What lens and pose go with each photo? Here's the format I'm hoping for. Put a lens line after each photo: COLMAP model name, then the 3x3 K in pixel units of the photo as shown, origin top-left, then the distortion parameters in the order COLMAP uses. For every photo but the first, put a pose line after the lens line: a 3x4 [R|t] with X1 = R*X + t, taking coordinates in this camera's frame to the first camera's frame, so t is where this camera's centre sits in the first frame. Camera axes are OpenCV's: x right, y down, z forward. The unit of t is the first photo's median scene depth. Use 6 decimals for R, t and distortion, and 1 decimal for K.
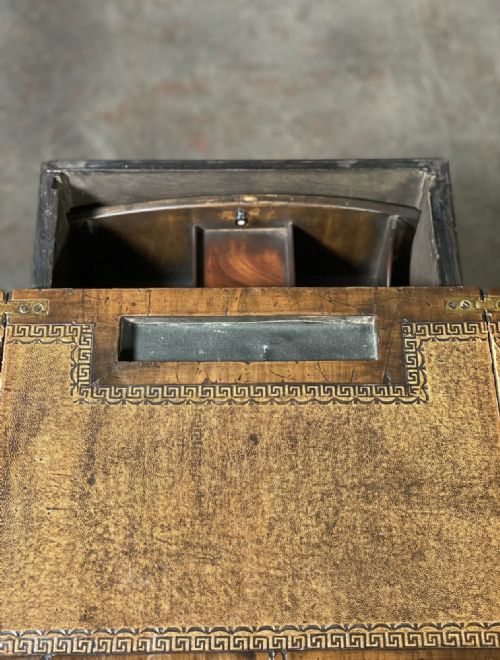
lens RADIAL K [[1019.4, 0, 255.6], [0, 1019.4, 322.8], [0, 0, 1]] dist [0.091086, 0.000000]
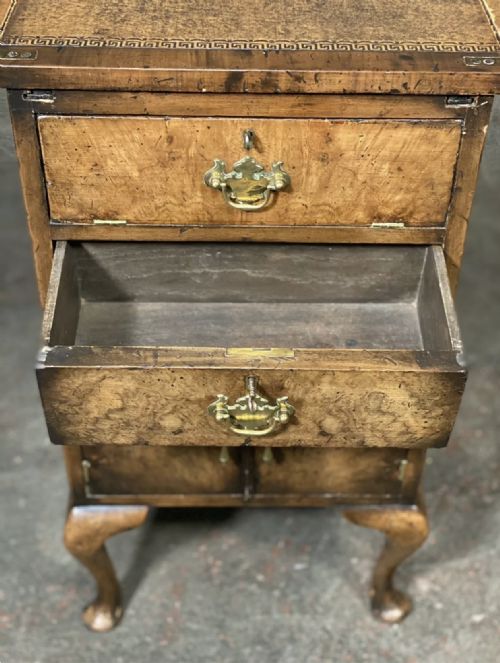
lens RADIAL K [[1024.0, 0, 255.5], [0, 1024.0, 333.3], [0, 0, 1]] dist [0.091086, 0.000000]
pose [[0.999910, 0.008690, -0.010236, 0.016770], [-0.012155, 0.909750, -0.414978, 0.975536], [0.005706, 0.415065, 0.909774, 0.114093]]
